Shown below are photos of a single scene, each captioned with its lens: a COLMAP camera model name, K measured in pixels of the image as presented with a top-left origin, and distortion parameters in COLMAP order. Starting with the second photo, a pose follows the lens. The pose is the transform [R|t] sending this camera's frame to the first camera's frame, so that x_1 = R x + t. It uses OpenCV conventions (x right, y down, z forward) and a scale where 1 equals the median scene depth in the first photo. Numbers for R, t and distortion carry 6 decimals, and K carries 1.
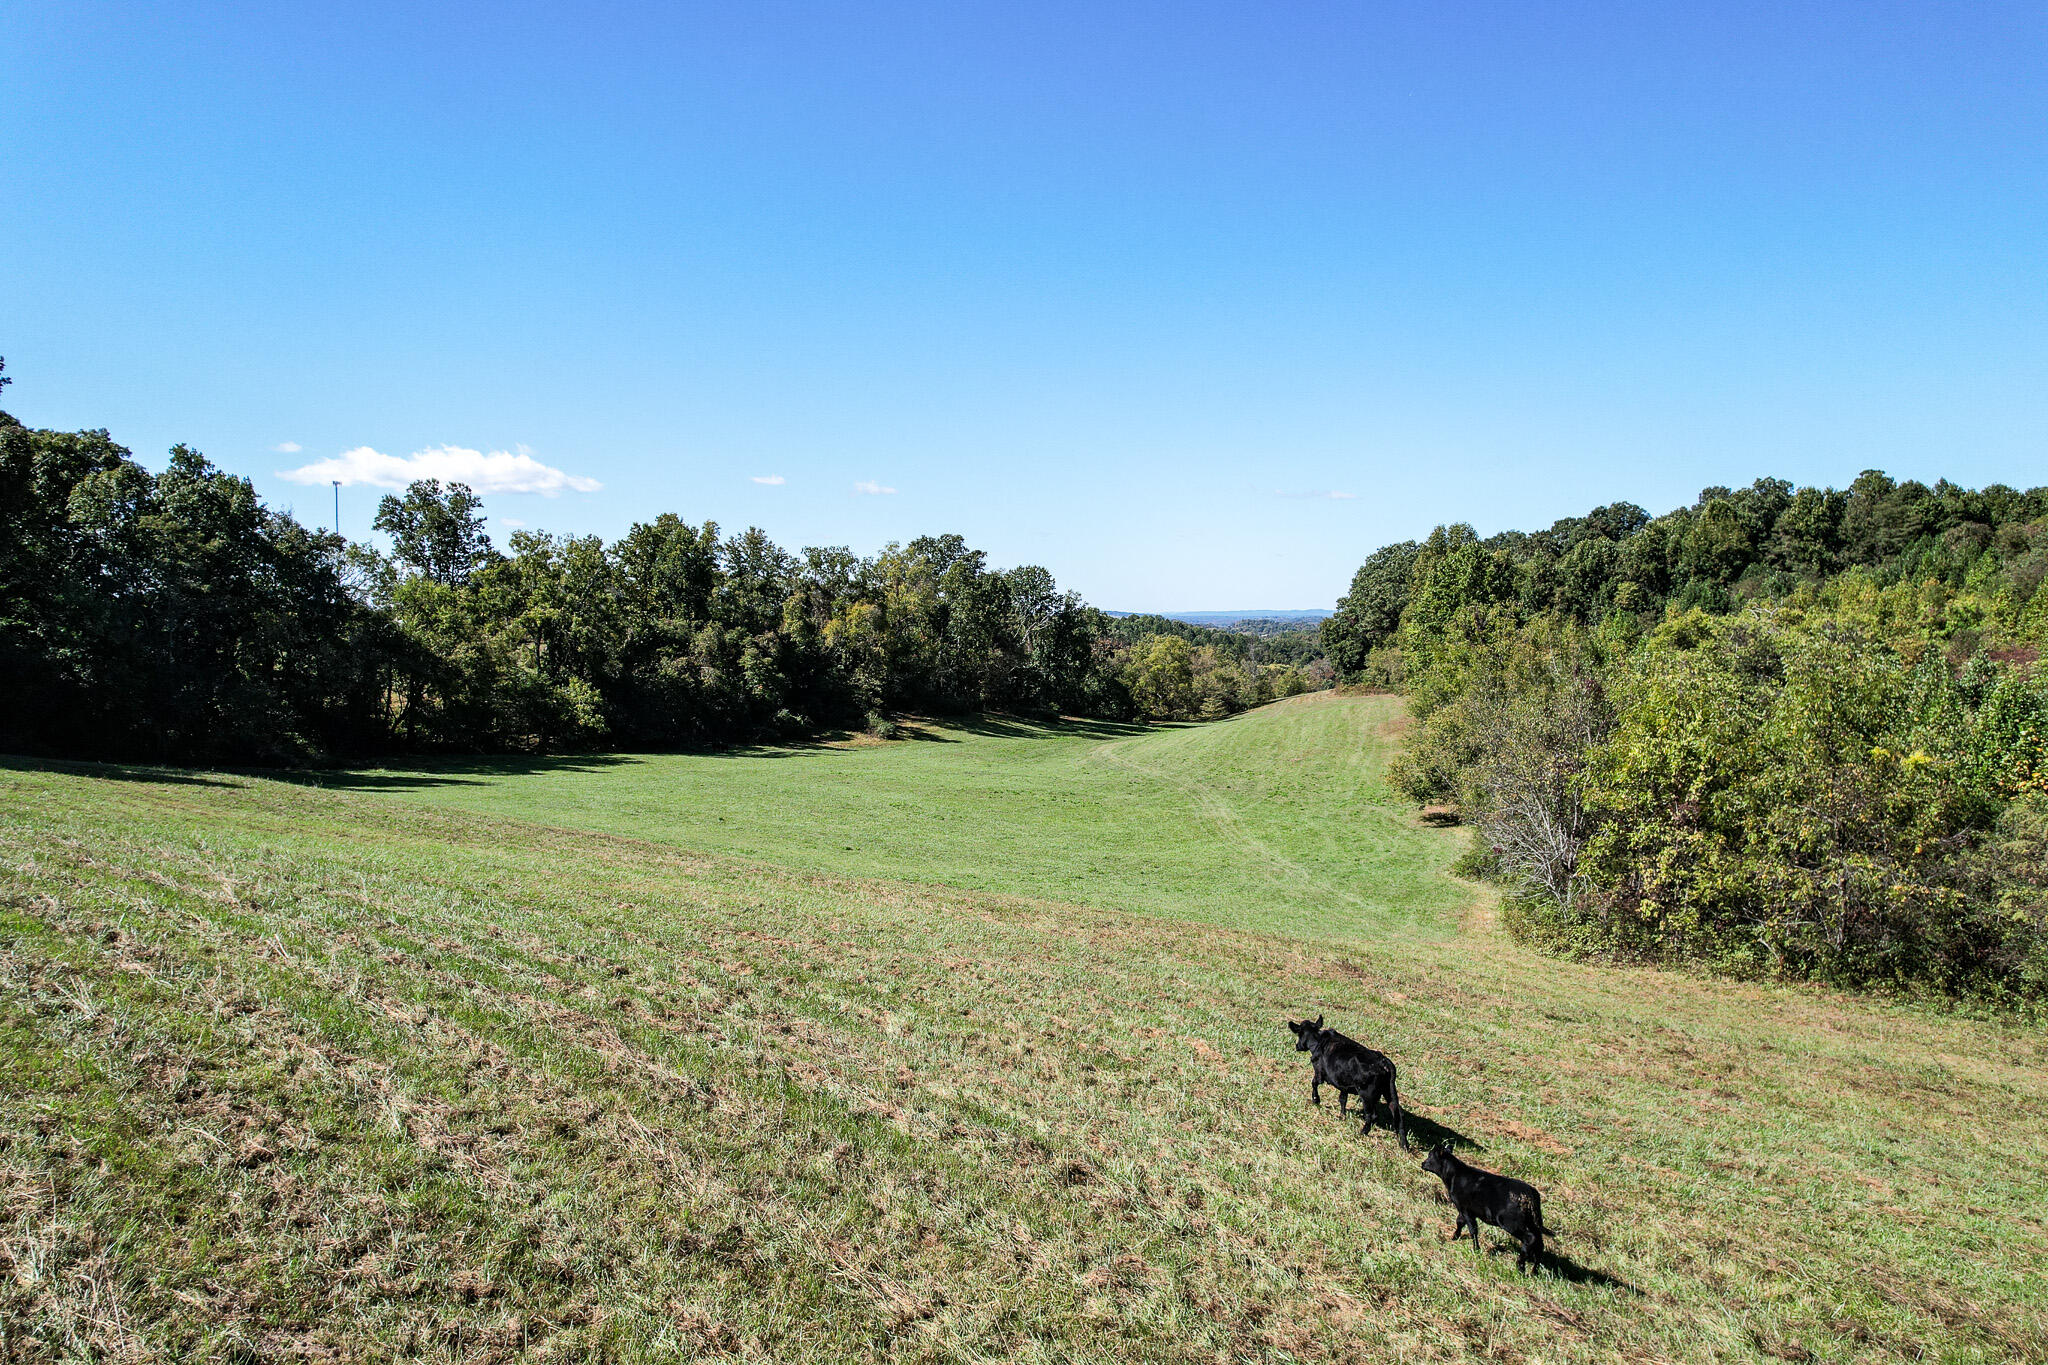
lens RADIAL K [[1312.4, 0, 1028.8], [0, 1312.4, 688.6], [0, 0, 1]] dist [-0.067889, 0.058606]
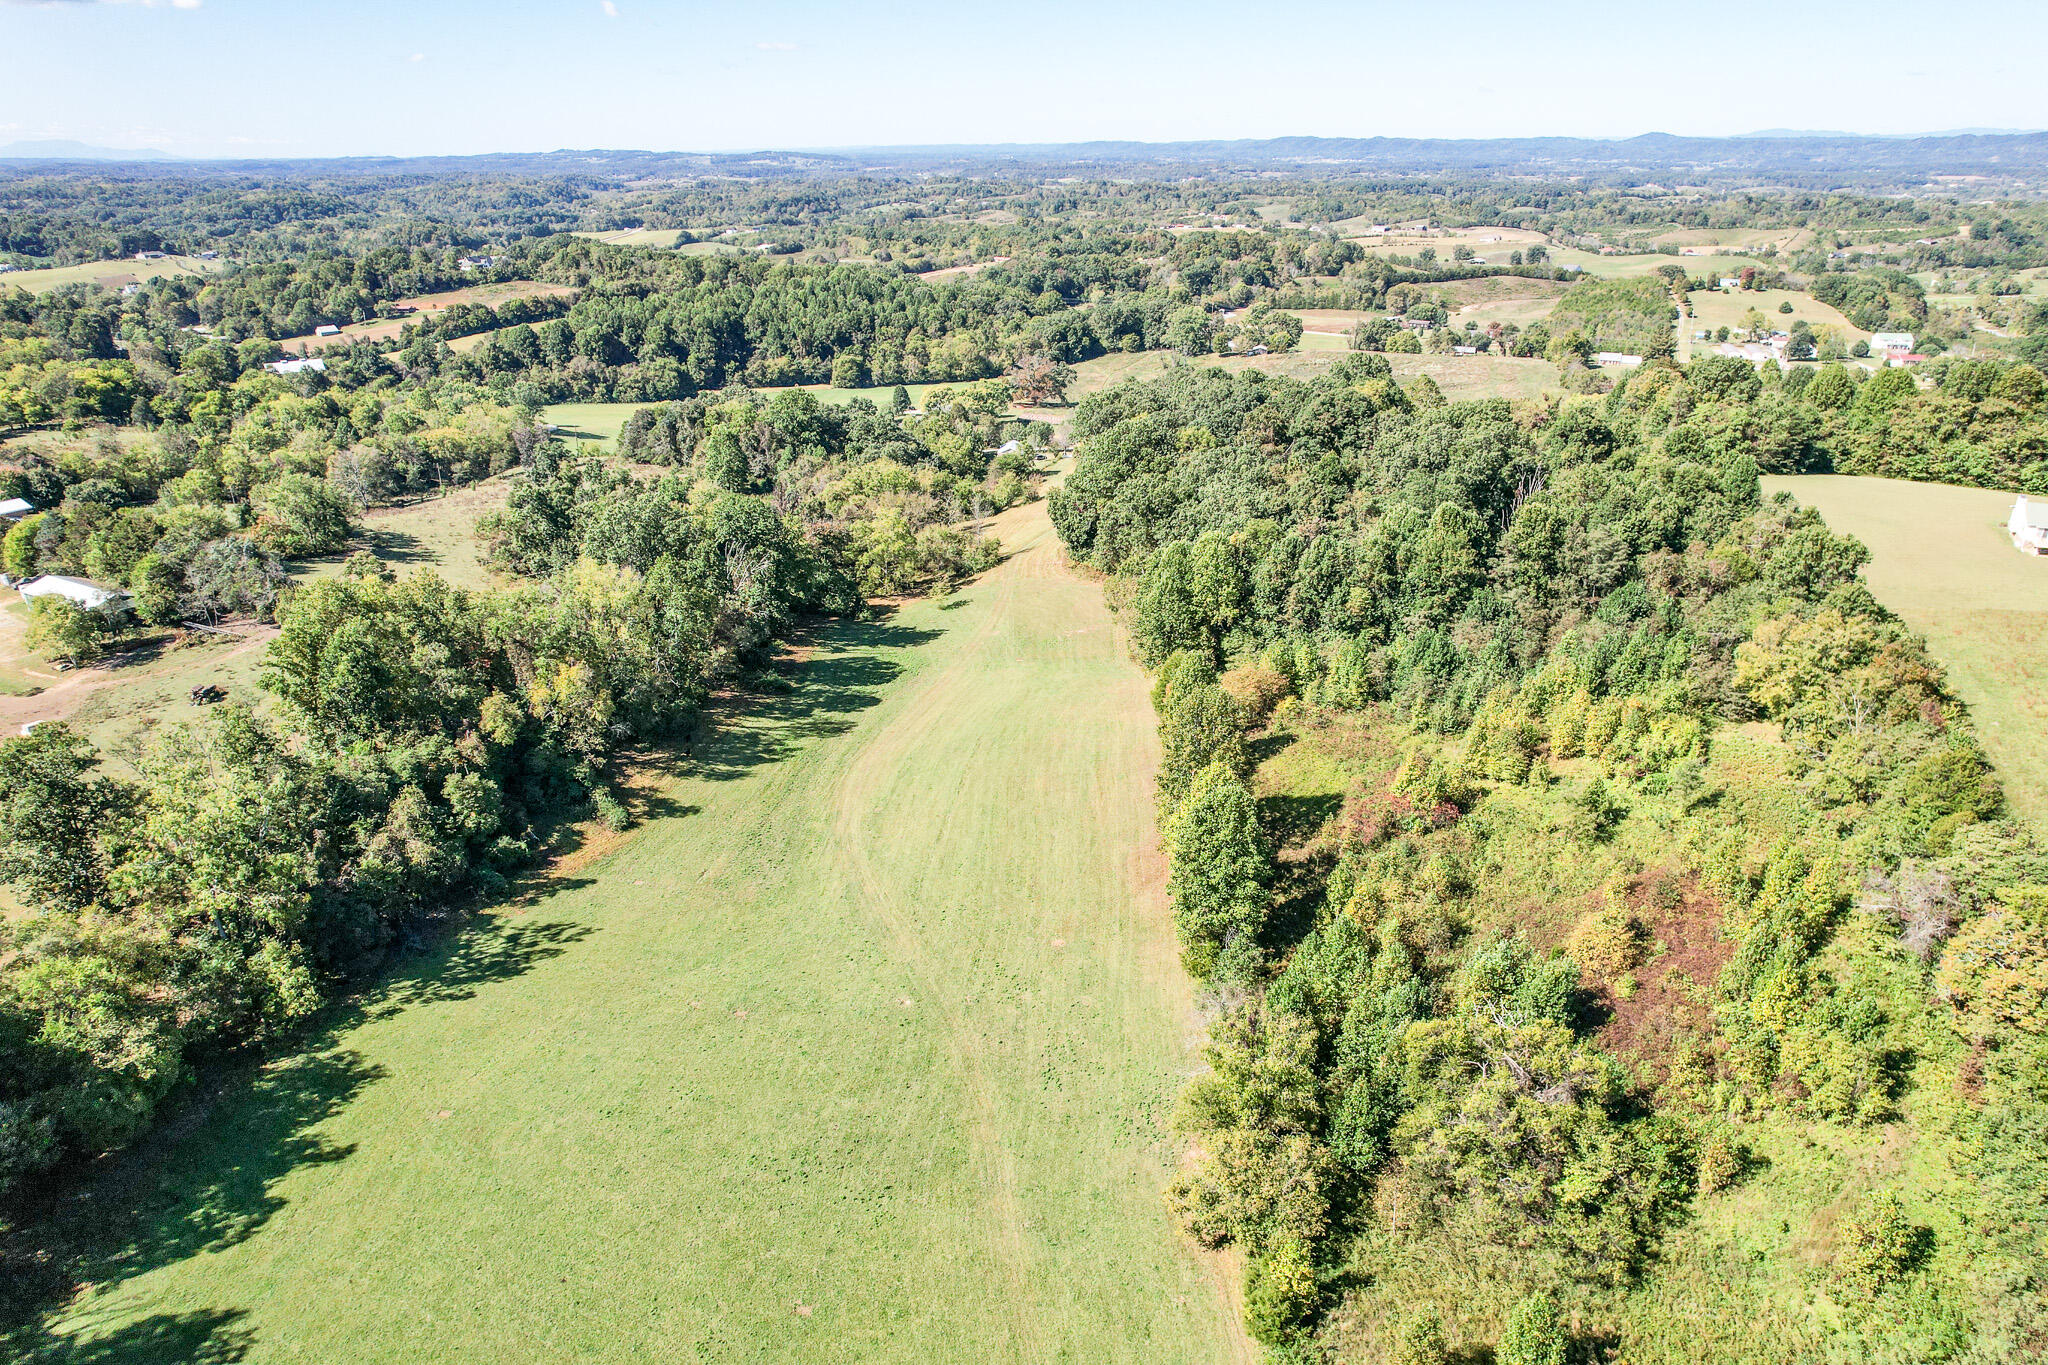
lens RADIAL K [[1312.4, 0, 1028.8], [0, 1312.4, 688.6], [0, 0, 1]] dist [-0.067889, 0.058606]
pose [[0.973574, -0.091599, 0.209197, -0.009241], [0.016885, 0.942400, 0.334060, -0.365338], [-0.227747, -0.321700, 0.919043, 0.103160]]
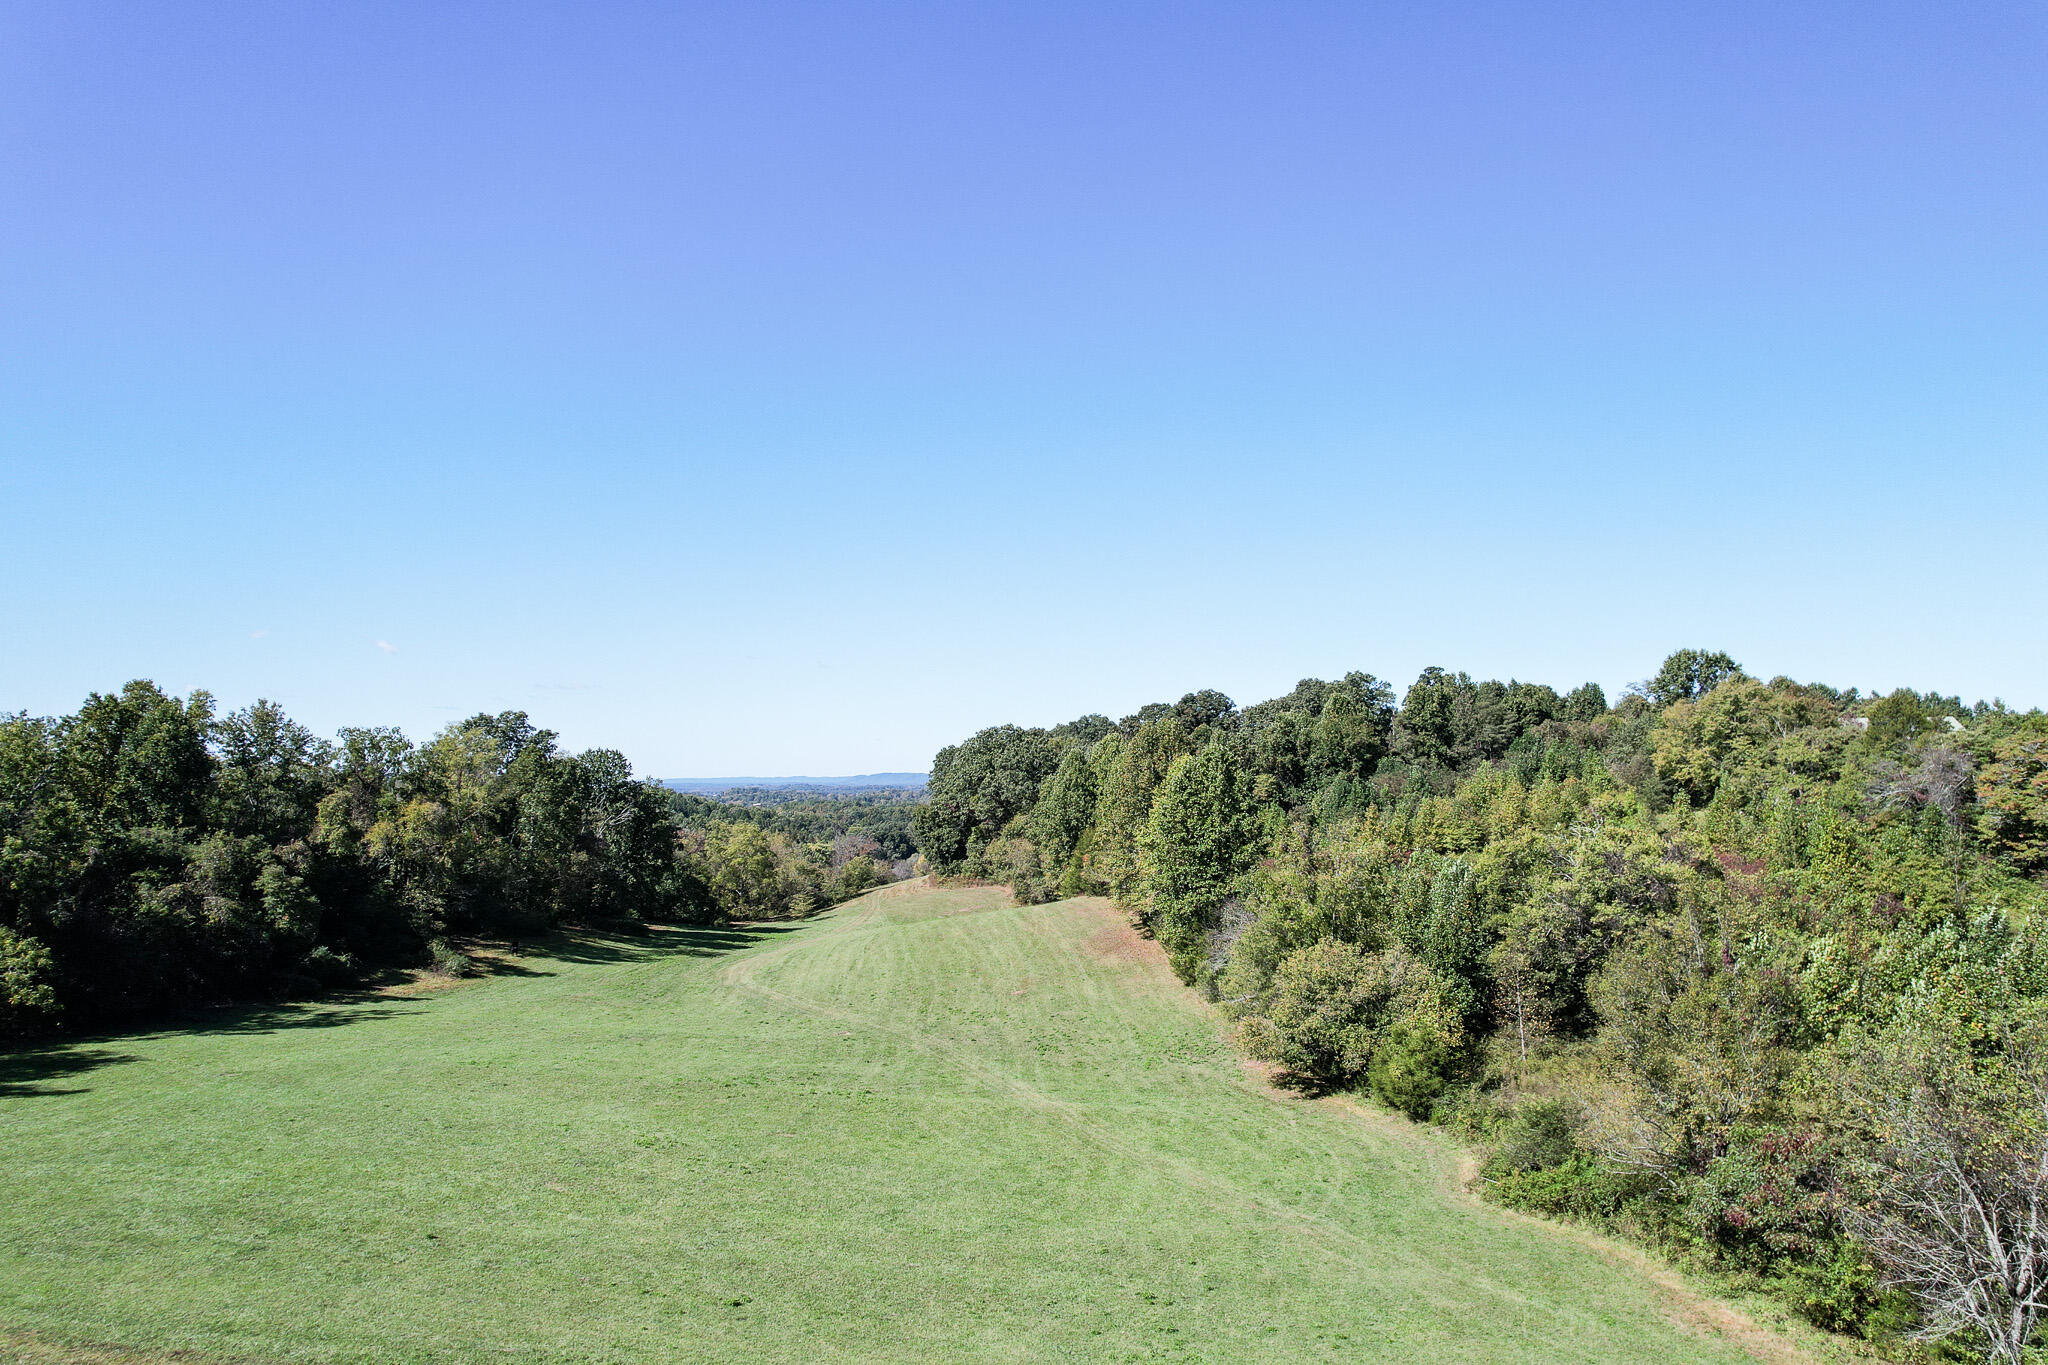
lens RADIAL K [[1312.4, 0, 1028.8], [0, 1312.4, 688.6], [0, 0, 1]] dist [-0.067889, 0.058606]
pose [[0.925026, 0.024817, 0.379093, -0.091725], [0.023525, 0.992207, -0.122356, -0.029603], [-0.379175, 0.122101, 0.917234, 0.143952]]
